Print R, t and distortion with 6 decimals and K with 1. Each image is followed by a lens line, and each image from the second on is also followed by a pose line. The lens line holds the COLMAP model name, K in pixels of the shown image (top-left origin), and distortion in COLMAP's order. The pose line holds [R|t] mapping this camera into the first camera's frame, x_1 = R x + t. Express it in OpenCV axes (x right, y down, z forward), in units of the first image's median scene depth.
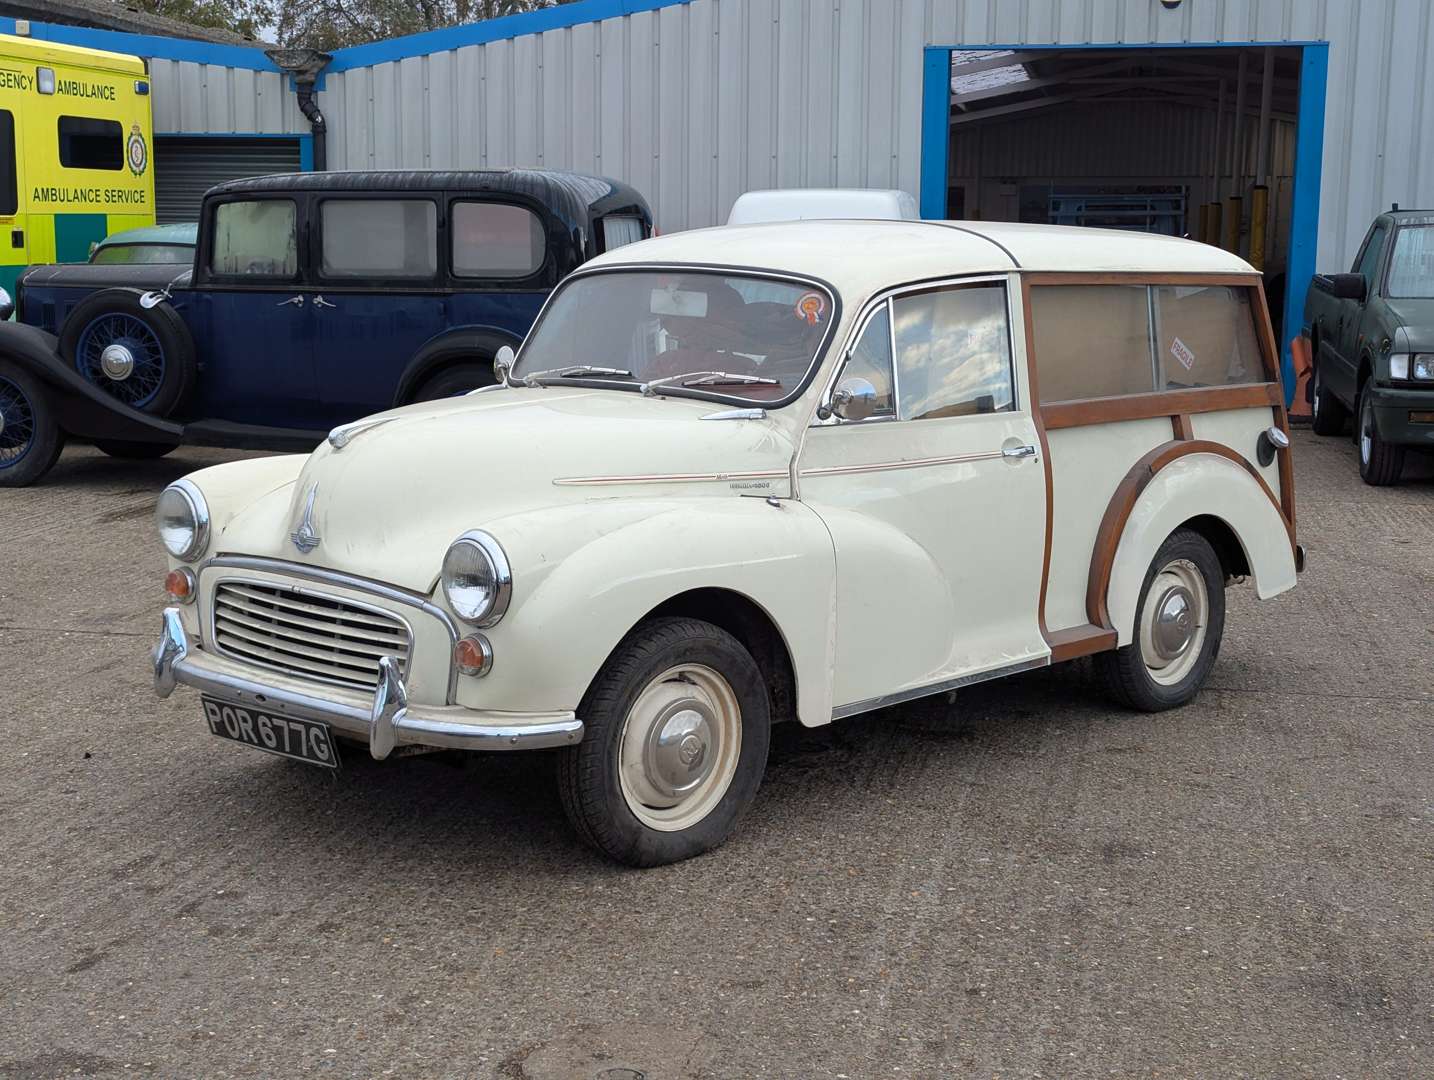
lens RADIAL K [[2018.2, 0, 711.0], [0, 2018.2, 550.8], [0, 0, 1]] dist [0.052378, 0.000000]
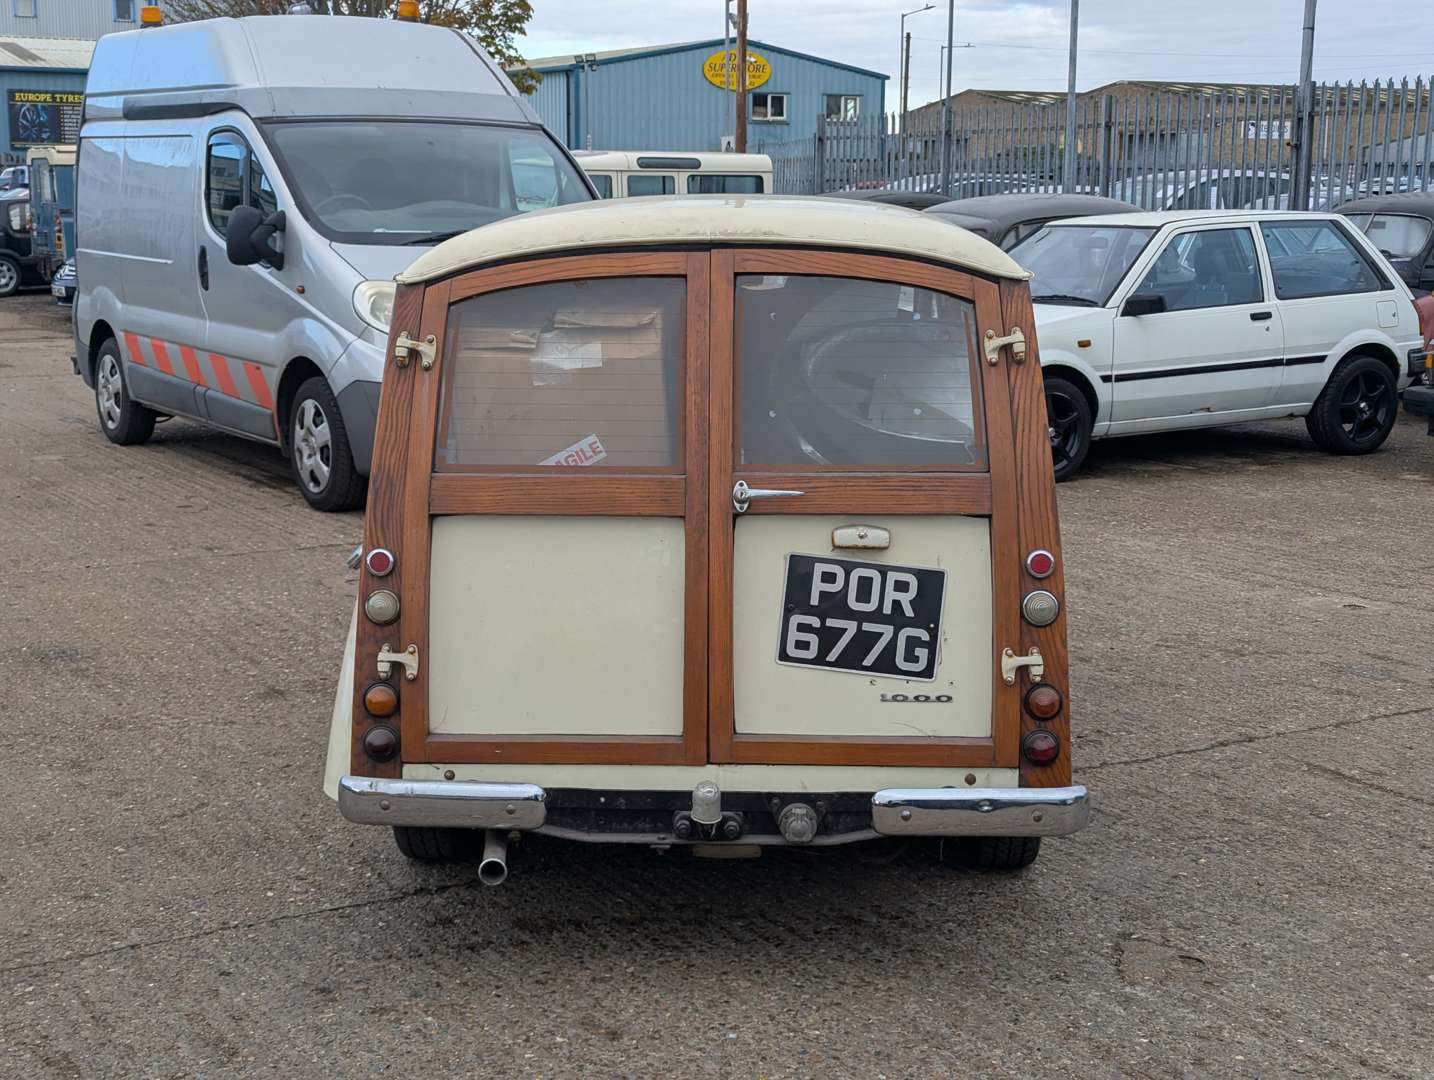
lens RADIAL K [[2018.2, 0, 705.1], [0, 2018.2, 532.3], [0, 0, 1]] dist [0.052378, 0.000000]
pose [[-0.748769, 0.100631, -0.655148, 0.734959], [-0.111787, 0.955078, 0.274462, -0.293107], [0.653337, 0.278745, -0.703884, 1.832260]]
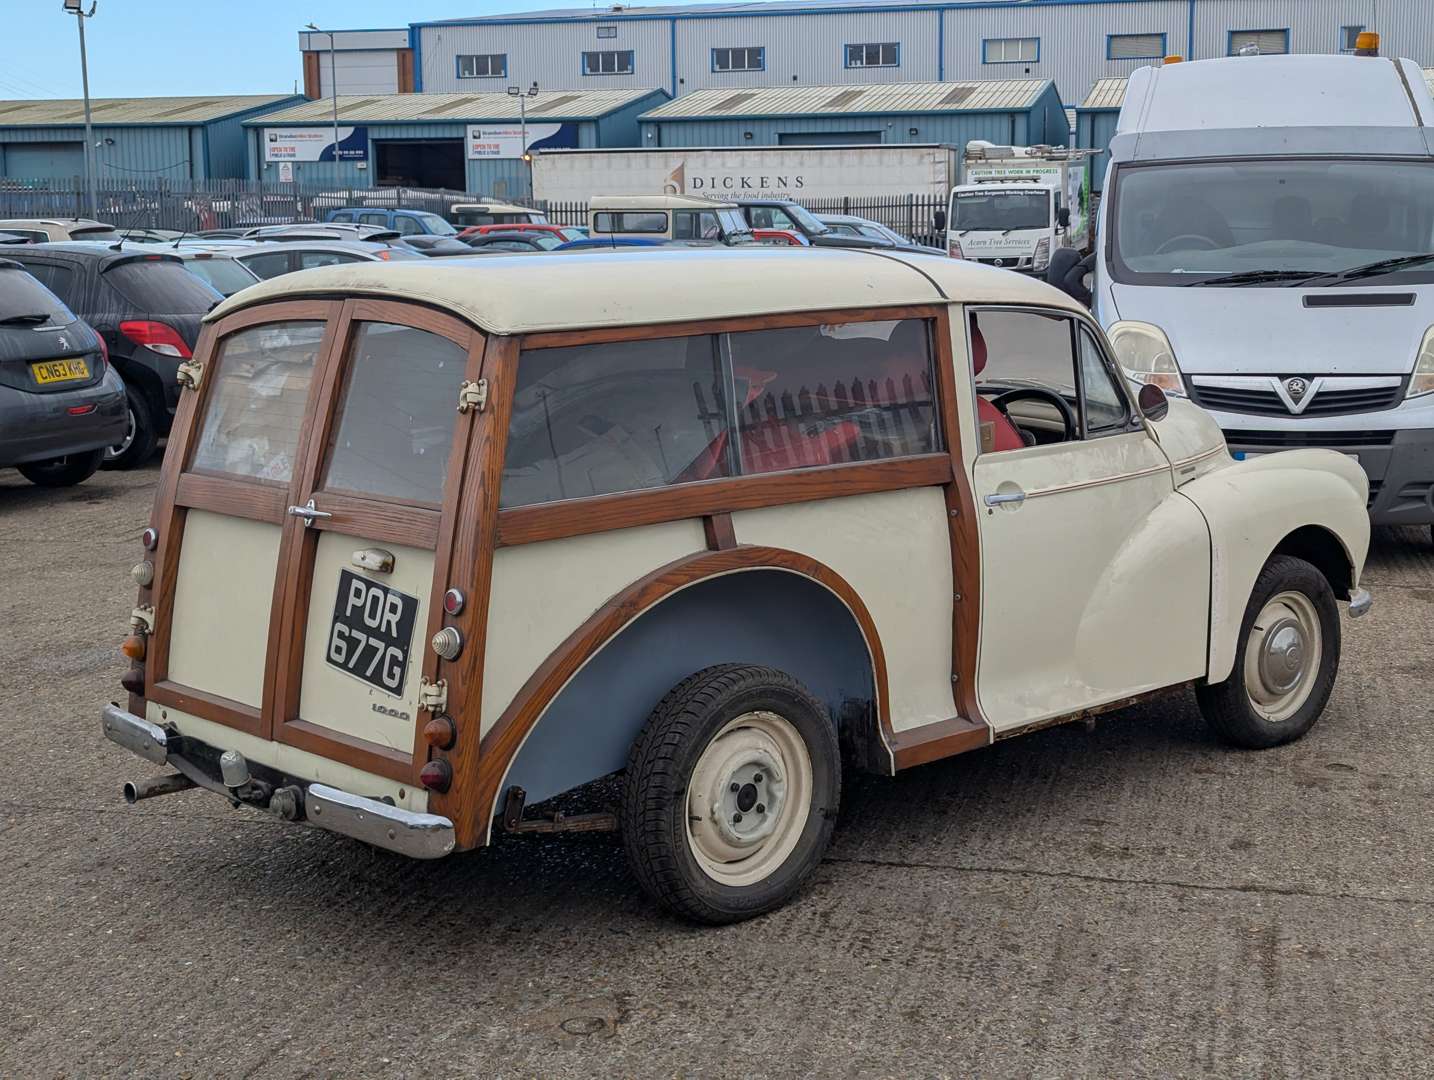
lens RADIAL K [[2018.2, 0, 737.3], [0, 2018.2, 520.2], [0, 0, 1]] dist [0.052378, 0.000000]
pose [[-0.998820, -0.007859, 0.047918, 0.045599], [0.006733, 0.954870, 0.296946, -0.351002], [-0.048089, 0.296919, -0.953691, 2.111012]]
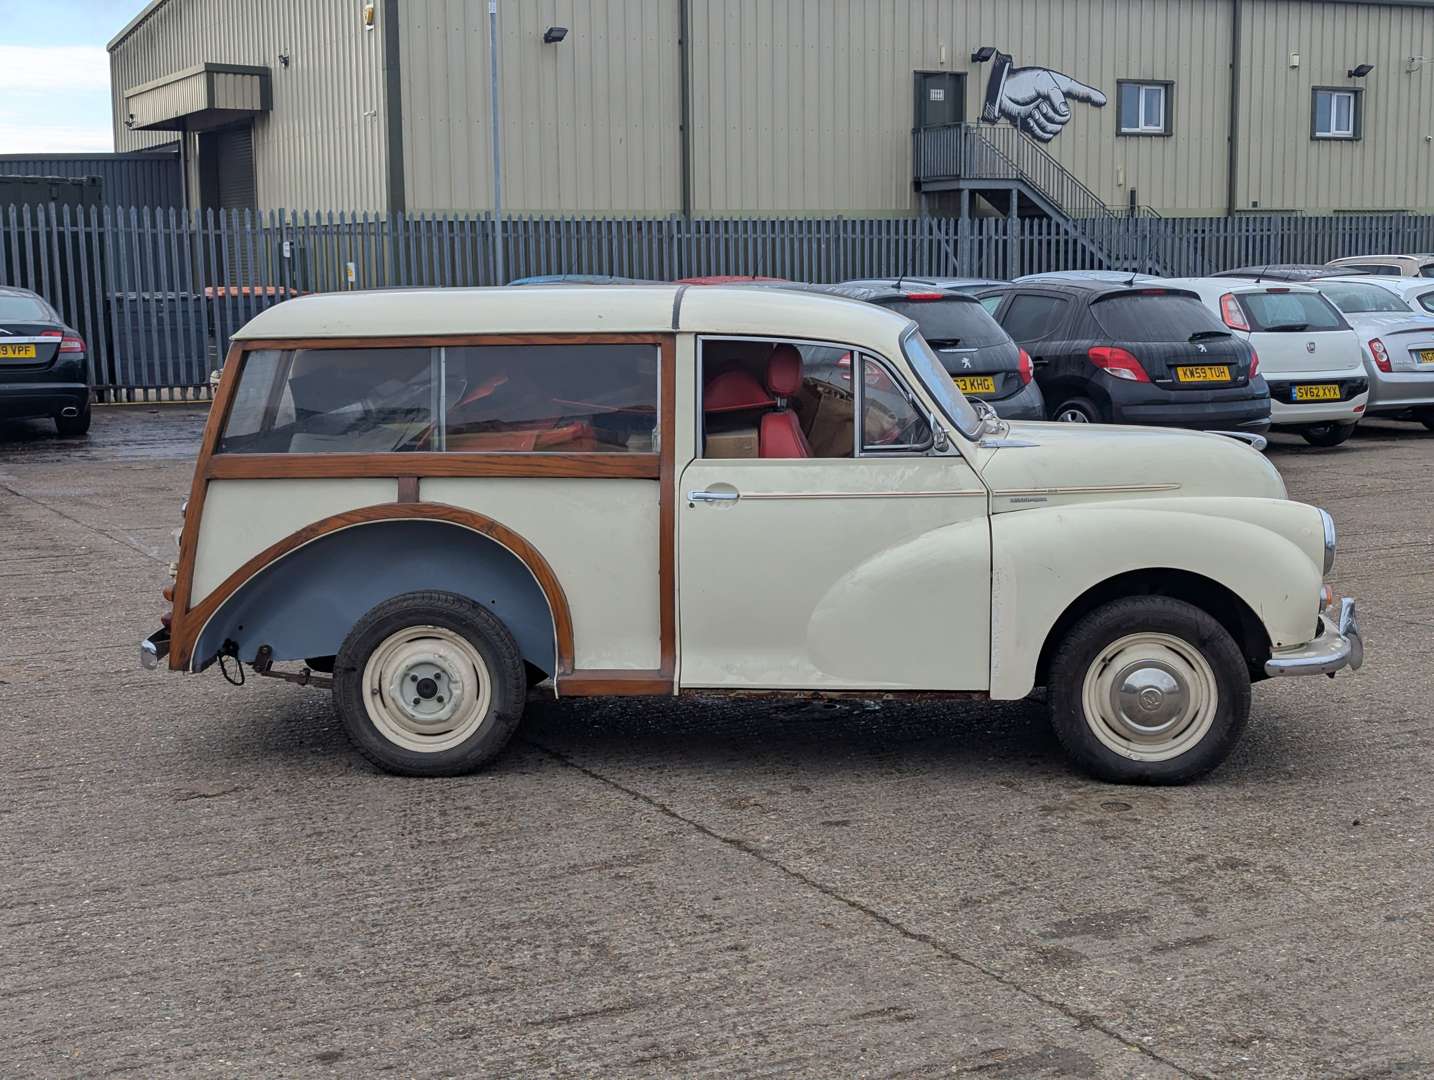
lens RADIAL K [[2018.2, 0, 713.1], [0, 2018.2, 532.8], [0, 0, 1]] dist [0.052378, 0.000000]
pose [[-0.645020, -0.102880, 0.757209, -0.886451], [0.119663, 0.965073, 0.233056, -0.323301], [-0.754738, 0.240936, -0.610180, 1.897177]]
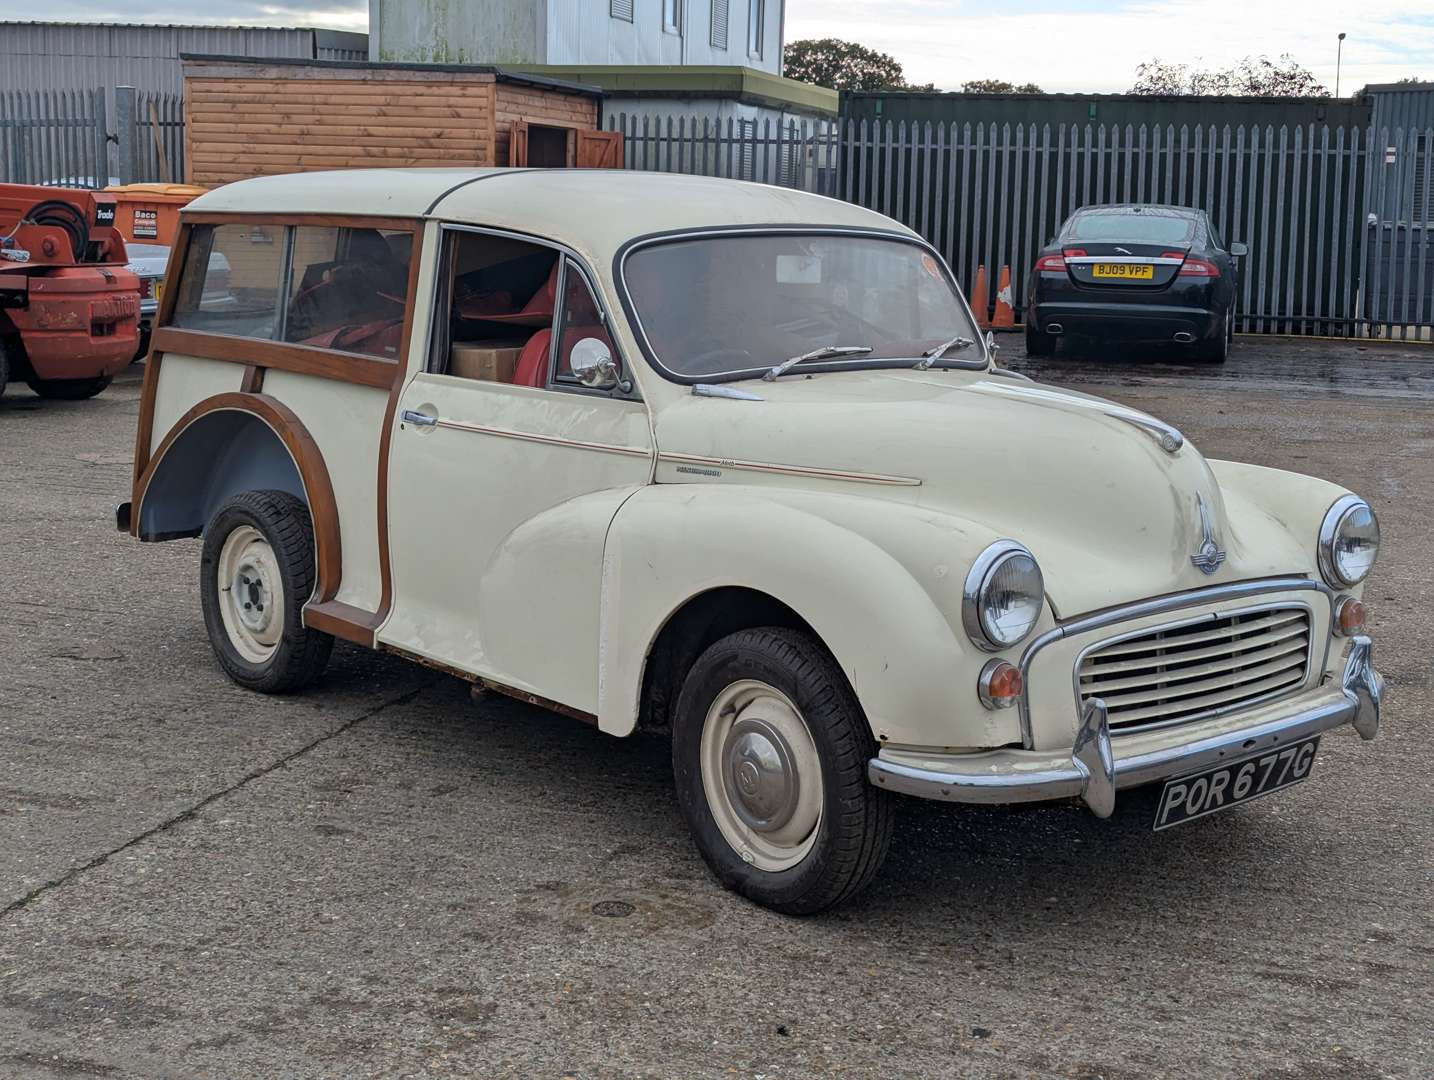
lens RADIAL K [[2018.2, 0, 719.9], [0, 2018.2, 525.5], [0, 0, 1]] dist [0.052378, 0.000000]
pose [[0.092033, -0.168311, 0.981428, -0.942191], [0.127832, 0.979453, 0.155985, -0.160319], [-0.987517, 0.111103, 0.111657, 0.971596]]
